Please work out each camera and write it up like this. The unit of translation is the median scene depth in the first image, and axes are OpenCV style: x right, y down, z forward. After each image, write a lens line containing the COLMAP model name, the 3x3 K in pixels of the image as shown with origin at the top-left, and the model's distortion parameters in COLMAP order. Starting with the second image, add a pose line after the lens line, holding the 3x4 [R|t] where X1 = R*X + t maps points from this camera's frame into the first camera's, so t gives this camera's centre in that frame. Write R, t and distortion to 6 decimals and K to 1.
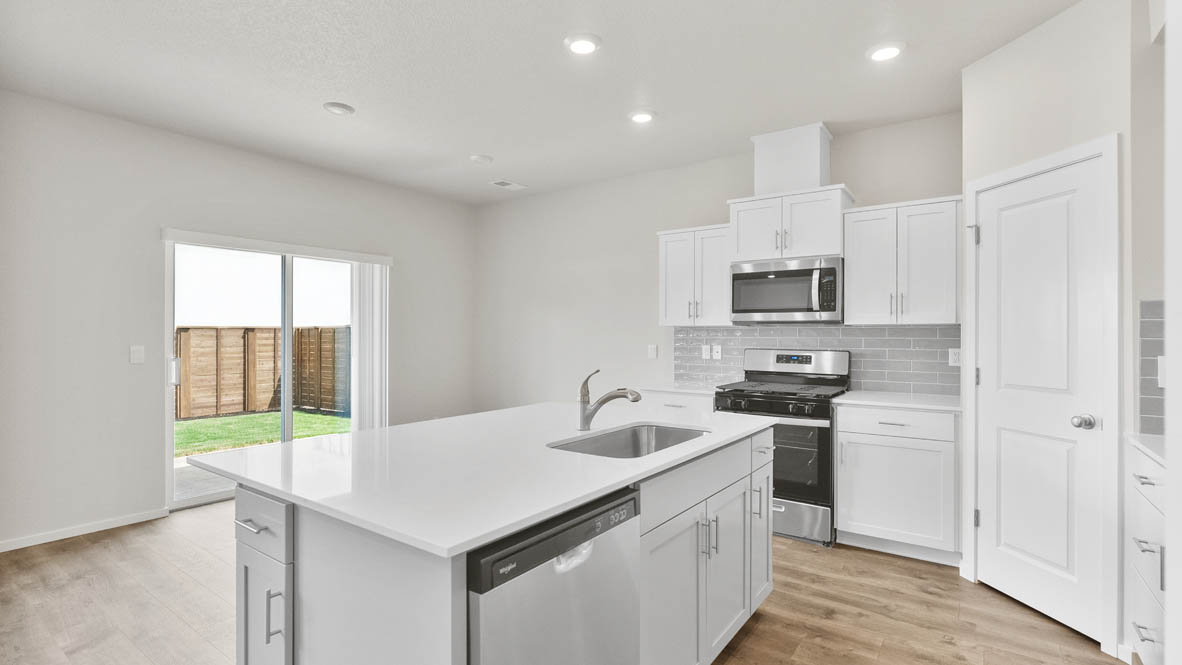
lens RADIAL K [[547.1, 0, 591.7], [0, 547.1, 336.8], [0, 0, 1]] dist [-0.002141, 0.001025]
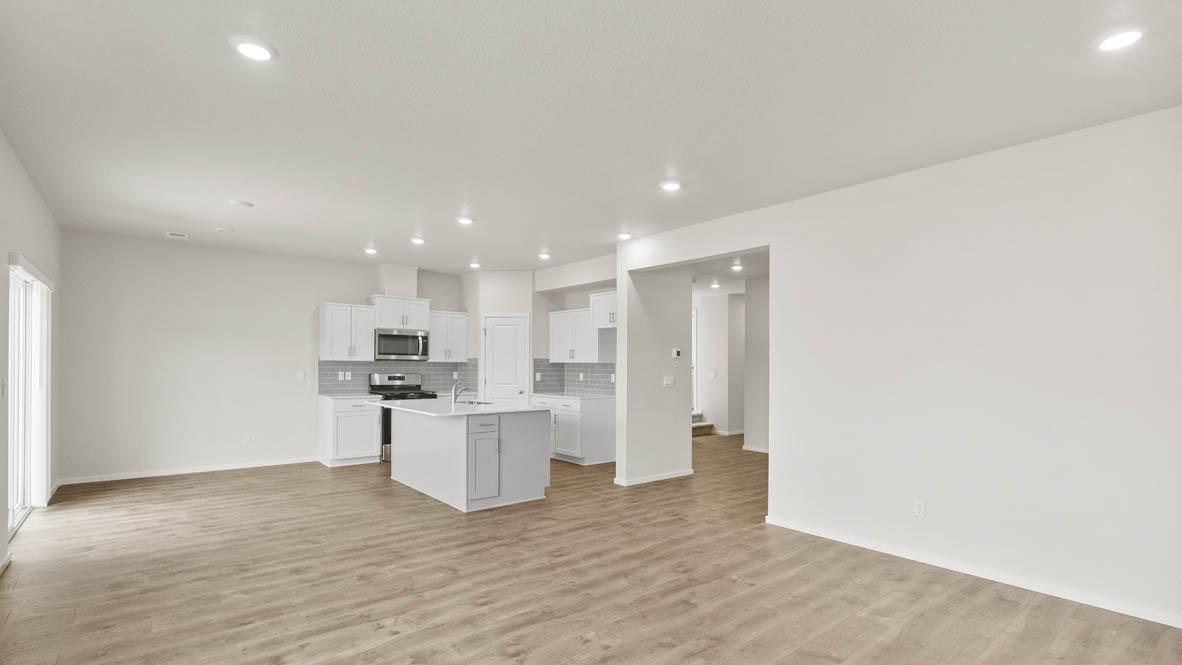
lens RADIAL K [[532.9, 0, 601.1], [0, 532.9, 374.0], [0, 0, 1]] dist [-0.003943, 0.001158]
pose [[0.238565, -0.017285, 0.970973, -1.512570], [-0.007940, 0.999773, 0.019749, -0.021325], [-0.971094, -0.012421, 0.238373, -0.211128]]
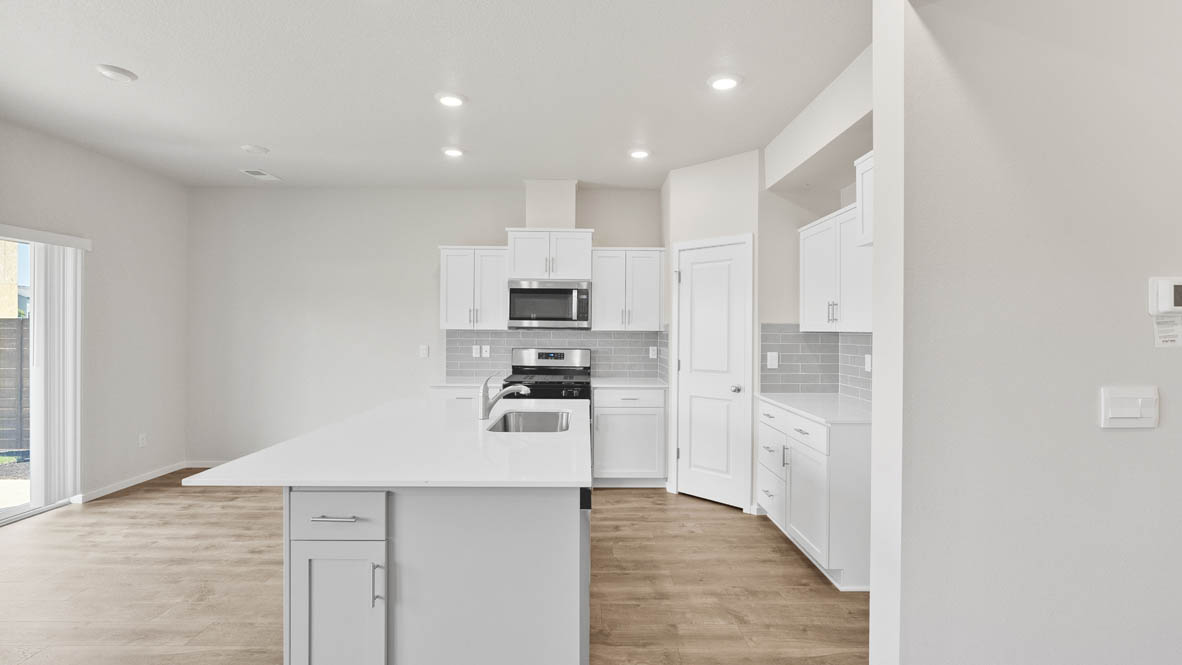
lens RADIAL K [[547.1, 0, 585.4], [0, 547.1, 334.1], [0, 0, 1]] dist [-0.002141, 0.001025]
pose [[0.806380, -0.002917, 0.591390, -0.376175], [-0.003795, 0.999942, 0.010107, -0.027659], [-0.591385, -0.010394, 0.806322, -0.107530]]
